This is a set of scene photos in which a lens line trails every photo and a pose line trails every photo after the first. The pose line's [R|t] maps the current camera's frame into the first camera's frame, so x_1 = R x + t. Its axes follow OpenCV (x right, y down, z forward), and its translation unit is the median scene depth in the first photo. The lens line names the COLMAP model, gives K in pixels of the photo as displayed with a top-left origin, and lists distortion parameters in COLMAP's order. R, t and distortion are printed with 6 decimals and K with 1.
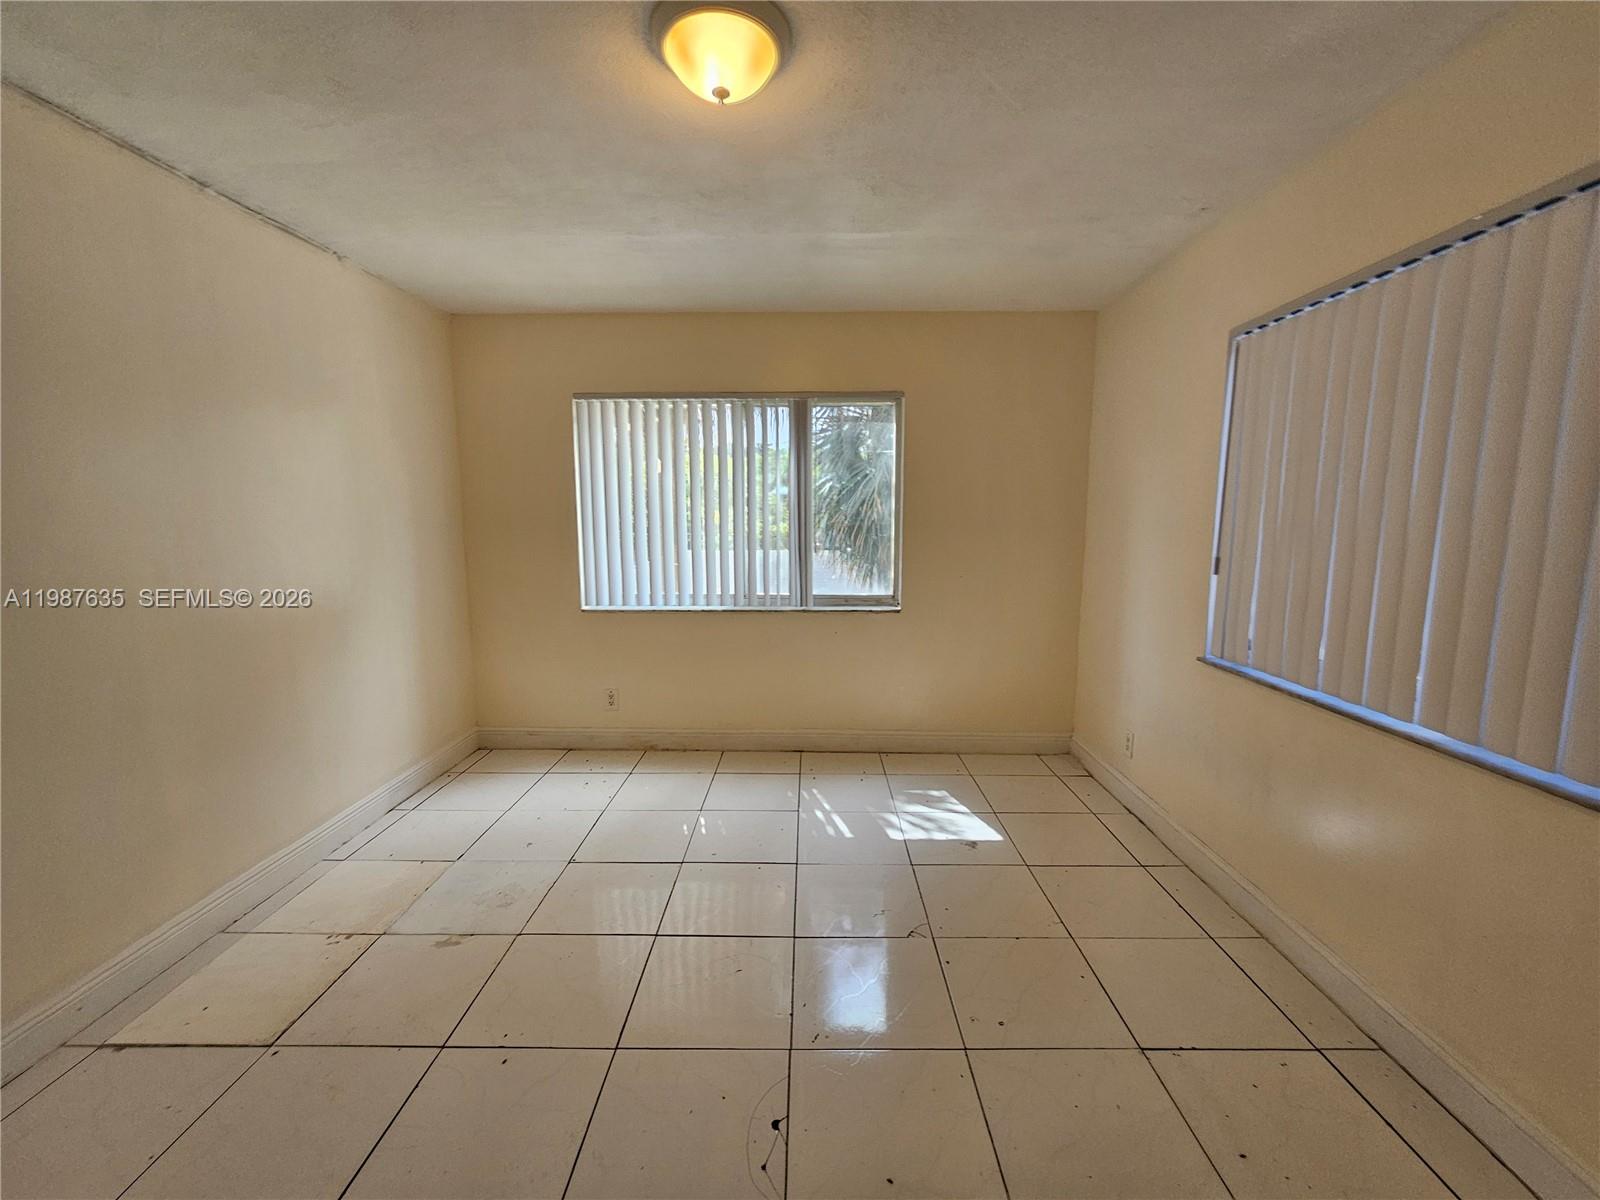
lens RADIAL K [[640.1, 0, 800.0], [0, 640.1, 600.0], [0, 0, 1]] dist [0.001320, 0.000007]
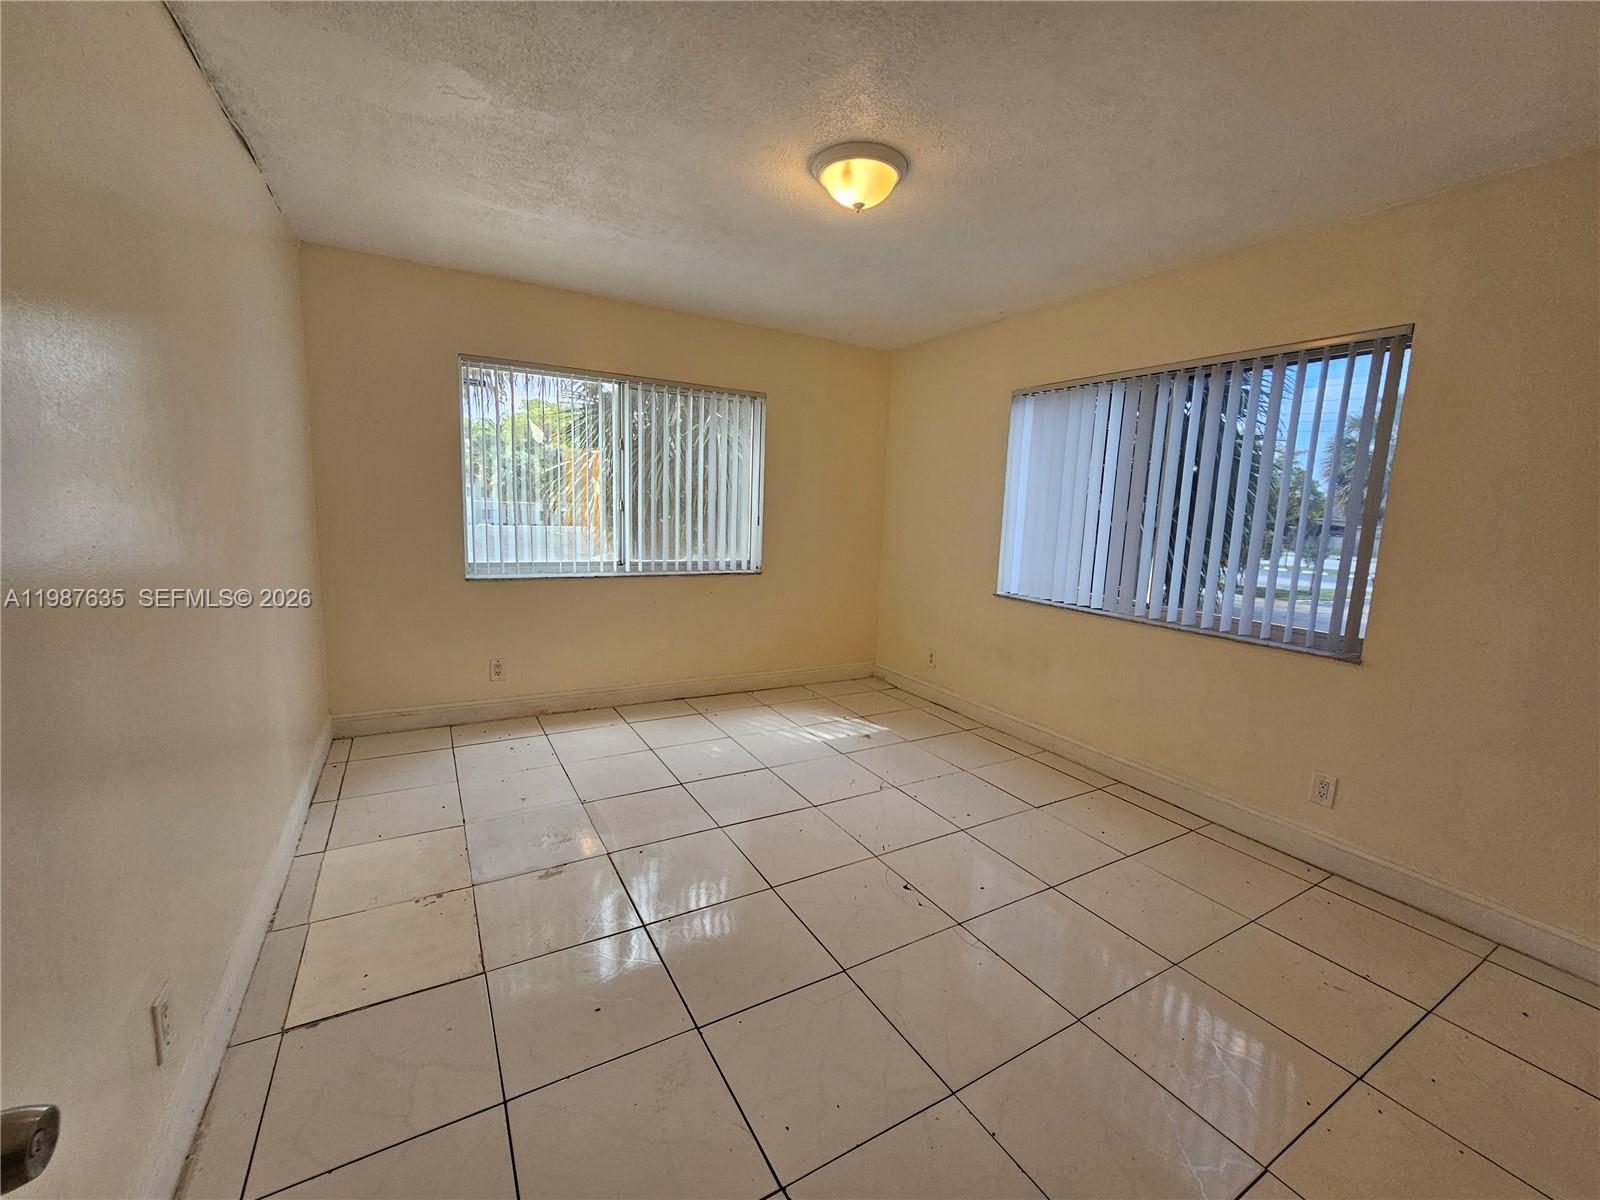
lens RADIAL K [[658.8, 0, 806.0], [0, 658.8, 601.9], [0, 0, 1]] dist [-0.000368, -0.000272]
pose [[0.857630, -0.044279, 0.512357, -0.403345], [0.015573, 0.998066, 0.060188, -0.002420], [-0.514031, -0.043640, 0.856661, -0.110347]]
